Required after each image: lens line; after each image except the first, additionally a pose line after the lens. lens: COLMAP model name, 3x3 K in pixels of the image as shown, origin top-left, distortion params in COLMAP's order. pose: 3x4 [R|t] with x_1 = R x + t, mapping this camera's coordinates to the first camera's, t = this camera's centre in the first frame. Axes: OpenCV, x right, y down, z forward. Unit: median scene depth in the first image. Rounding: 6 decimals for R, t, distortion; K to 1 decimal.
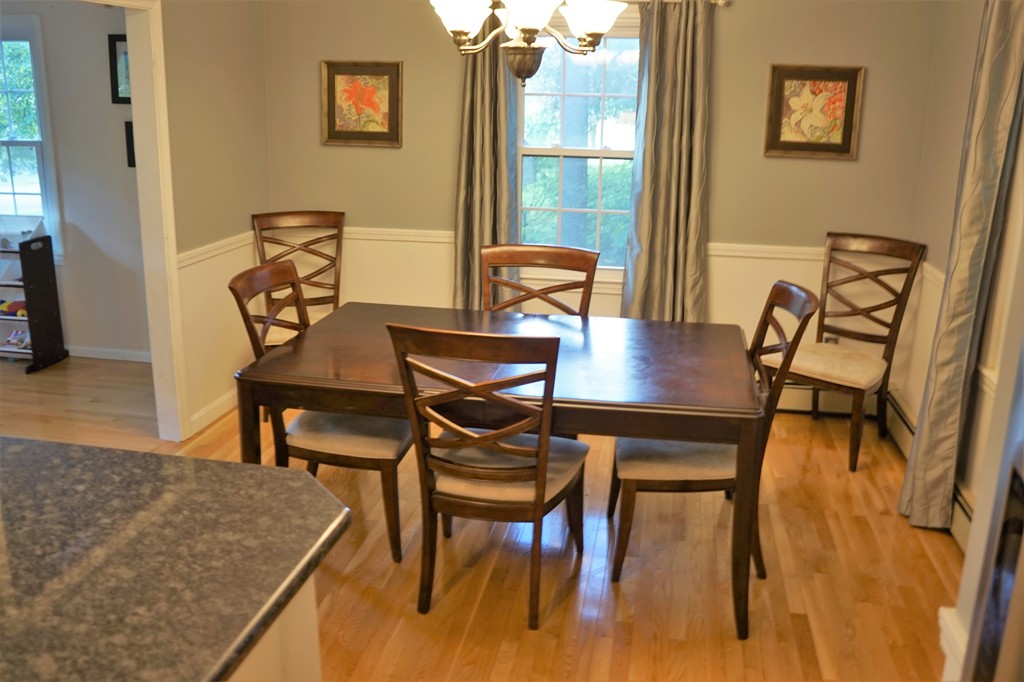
lens RADIAL K [[901.1, 0, 506.9], [0, 901.1, 338.2], [0, 0, 1]] dist [-0.144274, 0.089059]
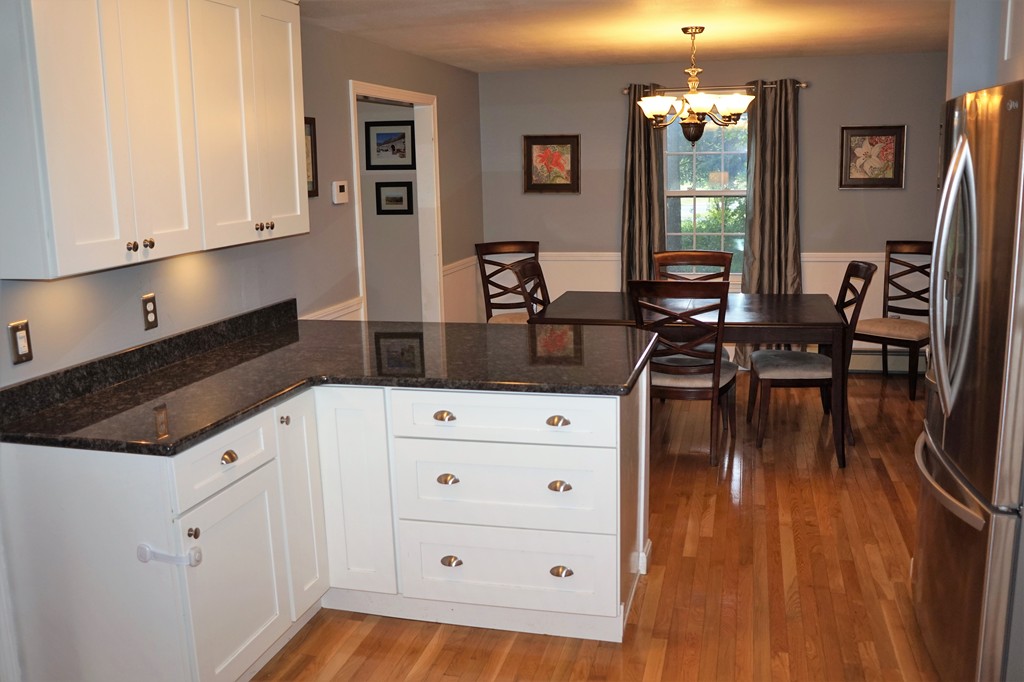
lens RADIAL K [[901.1, 0, 513.5], [0, 901.1, 338.1], [0, 0, 1]] dist [-0.144274, 0.089059]
pose [[0.996634, -0.028550, -0.076853, -0.131552], [0.022518, 0.996681, -0.078236, 0.134014], [0.078831, 0.076242, 0.993968, -0.442128]]
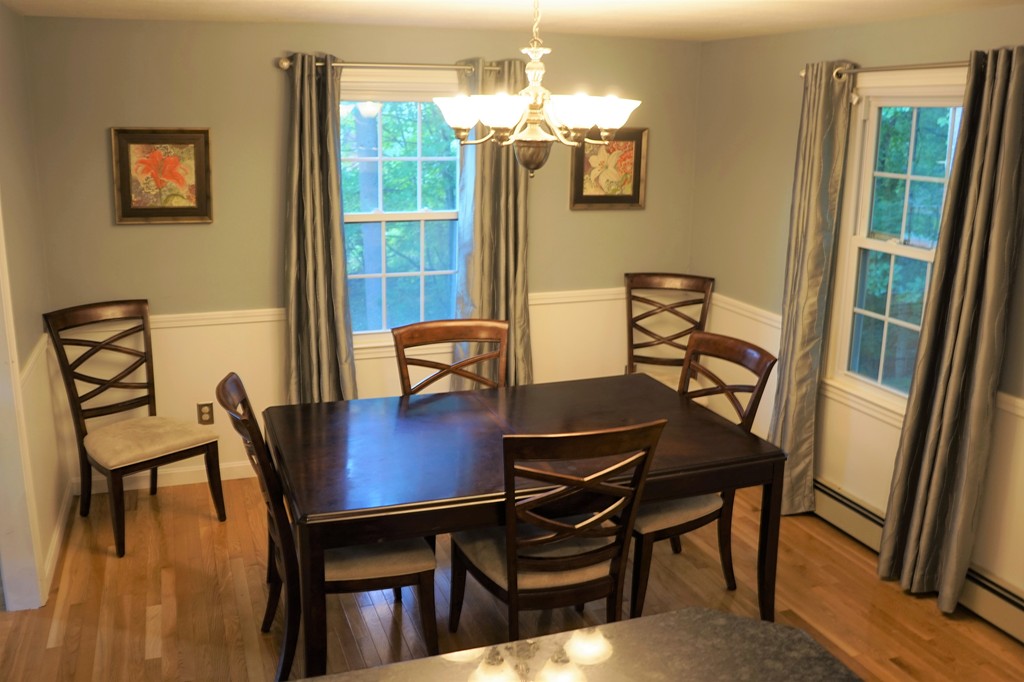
lens RADIAL K [[901.1, 0, 504.0], [0, 901.1, 335.0], [0, 0, 1]] dist [-0.144274, 0.089059]
pose [[0.861082, -0.122223, 0.493558, -0.349706], [0.133292, 0.990993, 0.012860, -0.079245], [-0.490685, 0.054714, 0.869618, 0.087949]]
